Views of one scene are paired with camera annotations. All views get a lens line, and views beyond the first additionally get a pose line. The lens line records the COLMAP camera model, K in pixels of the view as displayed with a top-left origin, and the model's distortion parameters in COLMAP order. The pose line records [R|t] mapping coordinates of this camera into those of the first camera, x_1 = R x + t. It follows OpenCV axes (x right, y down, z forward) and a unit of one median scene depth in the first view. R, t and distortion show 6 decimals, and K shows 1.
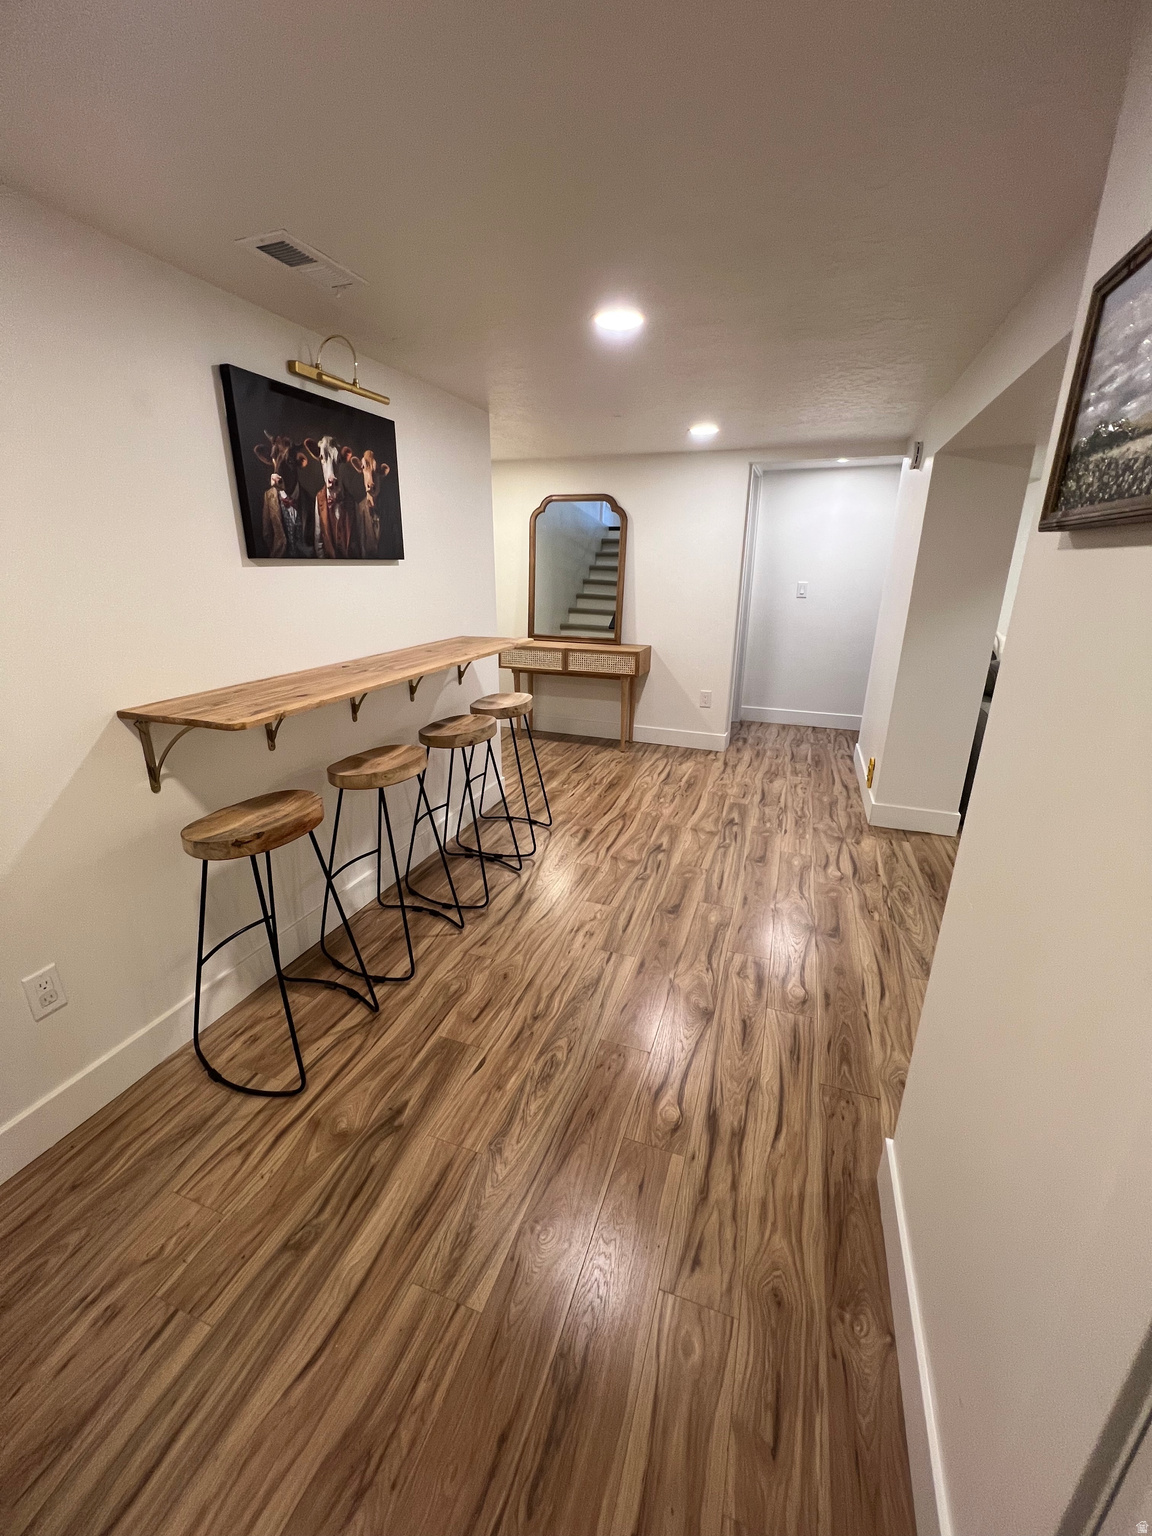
lens RADIAL K [[611.8, 0, 569.2], [0, 611.8, 768.5], [0, 0, 1]] dist [-0.001697, 0.000523]
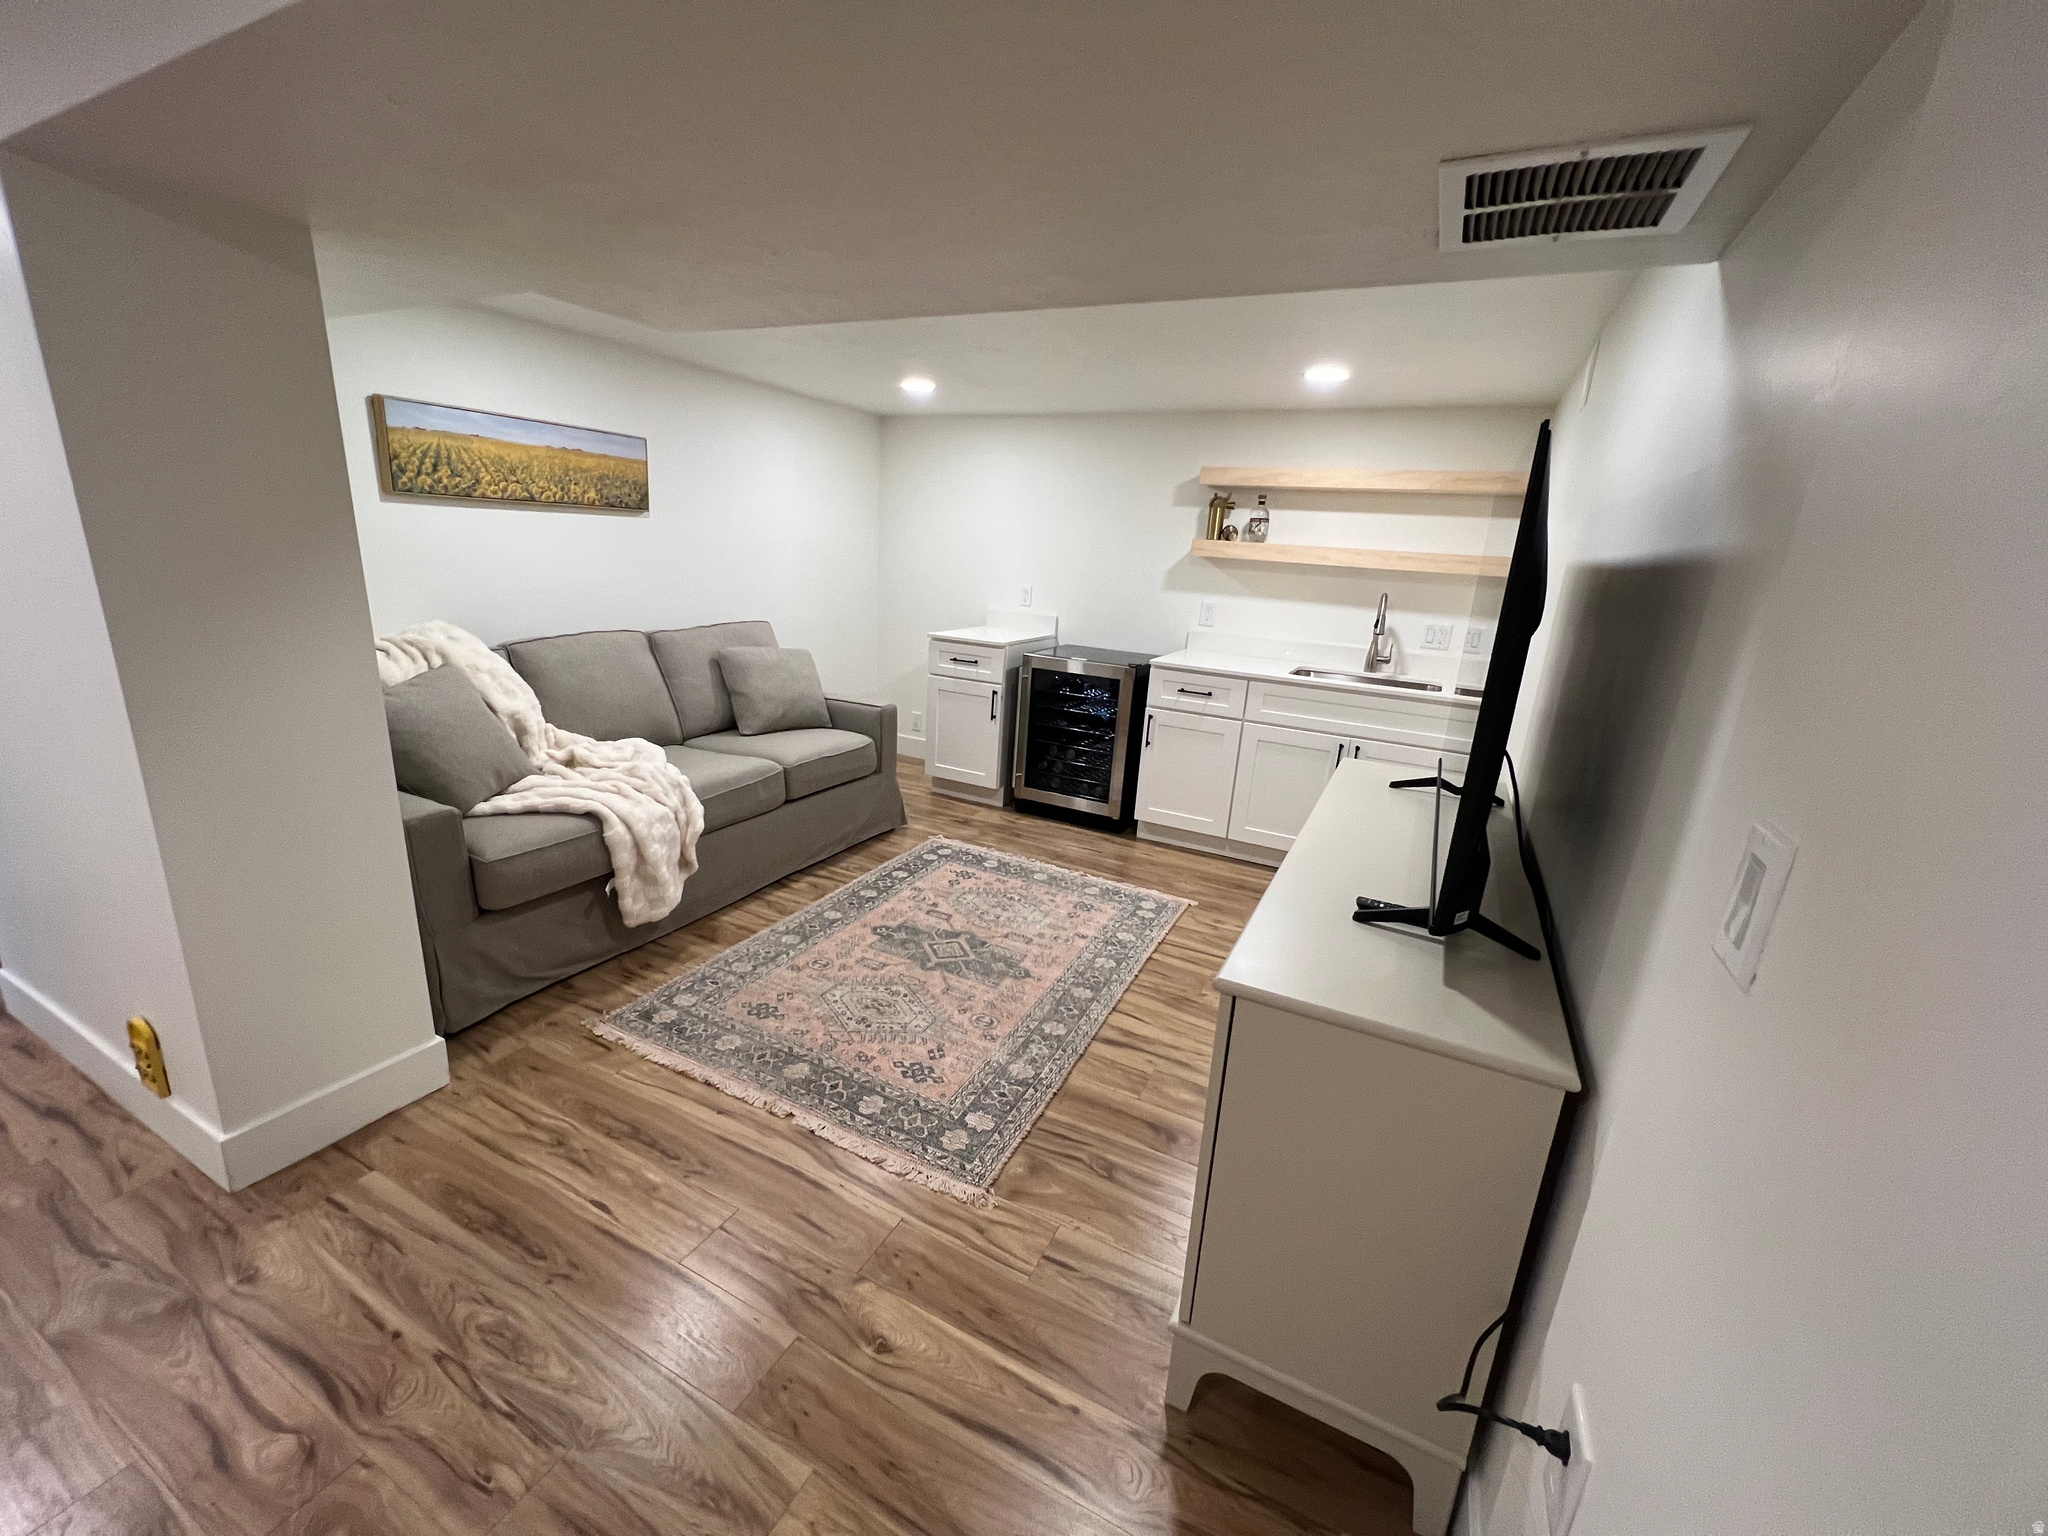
lens RADIAL K [[815.7, 0, 1021.0], [0, 815.7, 765.5], [0, 0, 1]] dist [-0.001697, 0.000523]
pose [[0.114213, -0.258226, 0.959309, 0.179853], [0.260889, 0.939533, 0.221842, -0.179032], [-0.958589, 0.224936, 0.174675, 0.518968]]
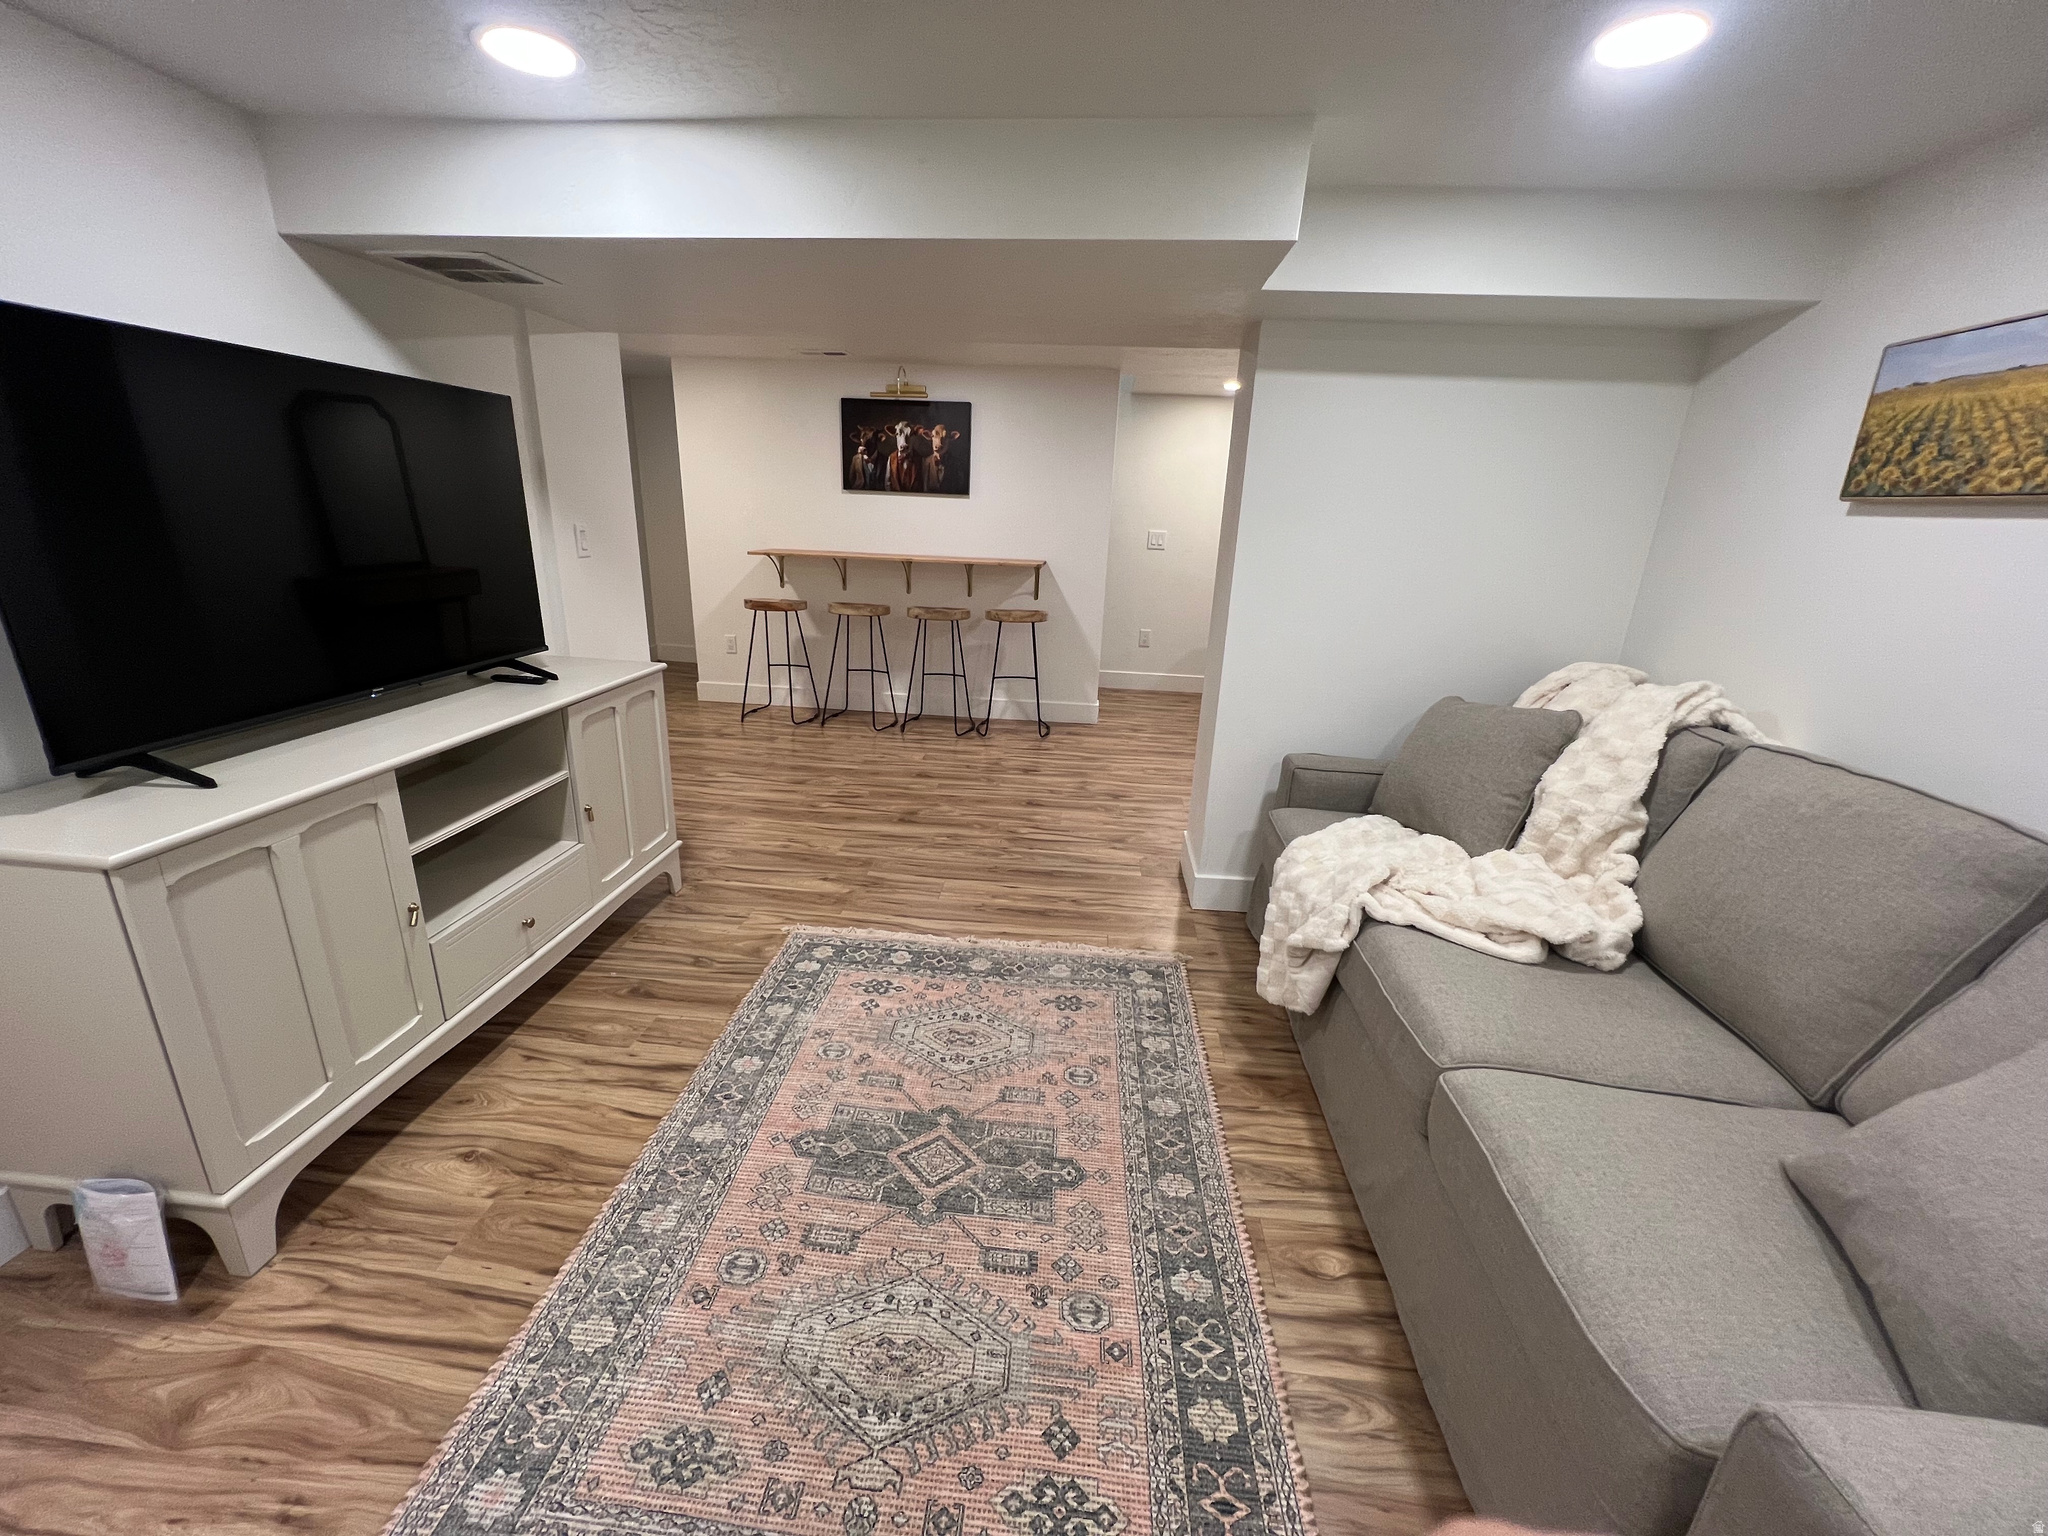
lens RADIAL K [[815.7, 0, 1015.8], [0, 815.7, 771.2], [0, 0, 1]] dist [-0.001697, 0.000523]
pose [[0.255169, 0.307632, -0.916652, 1.705162], [-0.347021, 0.914011, 0.210145, -0.184365], [0.902477, 0.264475, 0.339982, 0.607095]]
